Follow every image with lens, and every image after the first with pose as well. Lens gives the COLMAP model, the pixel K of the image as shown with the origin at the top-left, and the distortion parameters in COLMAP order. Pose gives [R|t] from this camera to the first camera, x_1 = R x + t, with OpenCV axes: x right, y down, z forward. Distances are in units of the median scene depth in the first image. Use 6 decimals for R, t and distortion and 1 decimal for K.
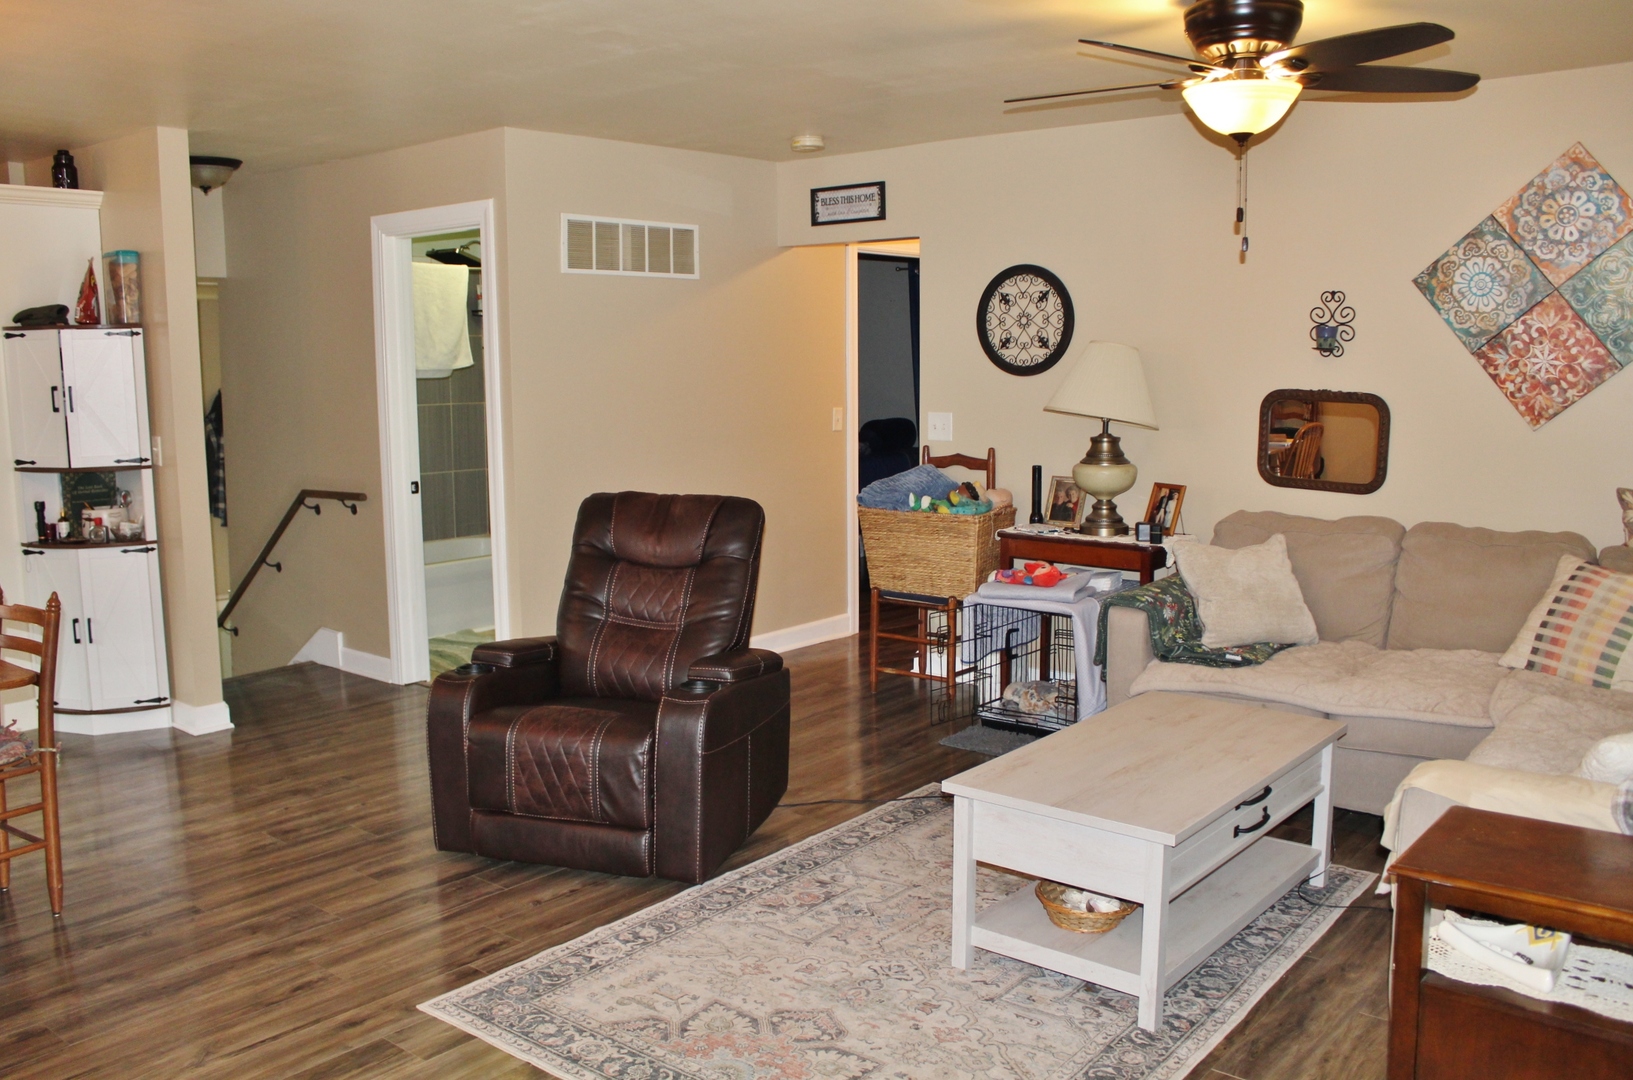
lens RADIAL K [[1362.4, 0, 808.7], [0, 1362.4, 560.1], [0, 0, 1]] dist [-0.159285, 0.131380]
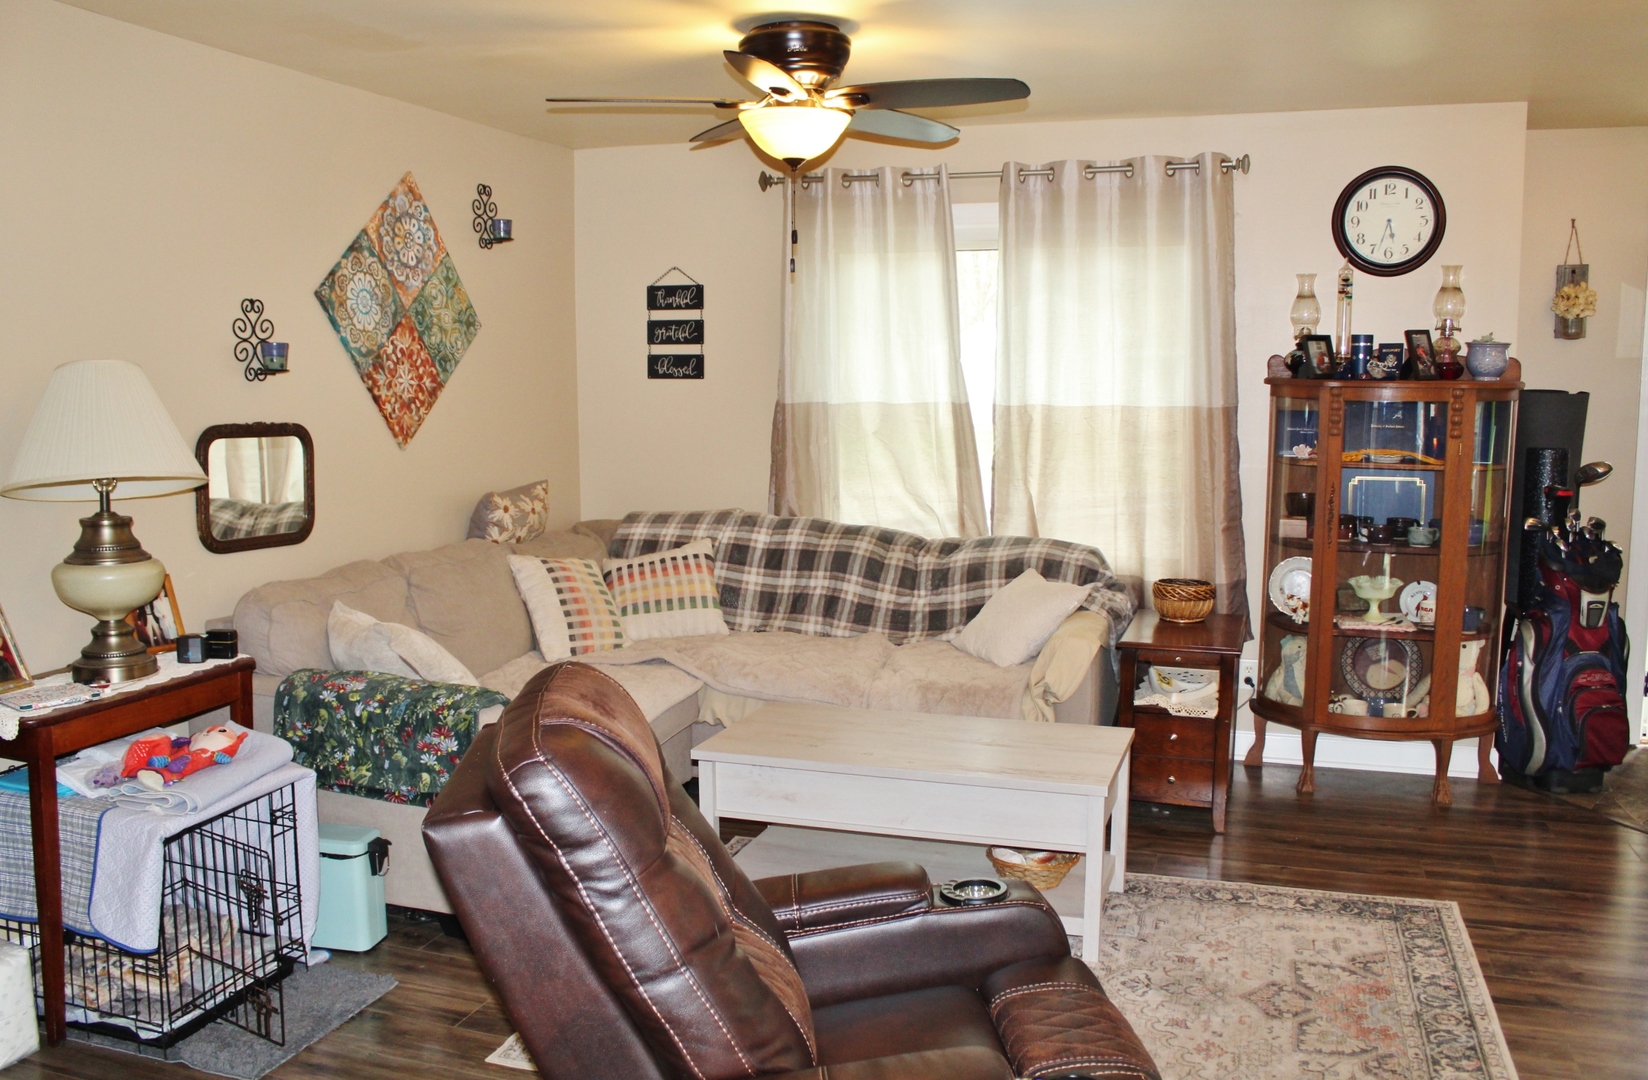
lens RADIAL K [[1402.8, 0, 824.0], [0, 1402.8, 540.0], [0, 0, 1]] dist [-0.092589, -0.000949]
pose [[-0.359682, -0.102721, 0.927403, -0.563250], [0.144943, 0.975706, 0.164286, -0.160879], [-0.921749, 0.193511, -0.336055, 1.081587]]
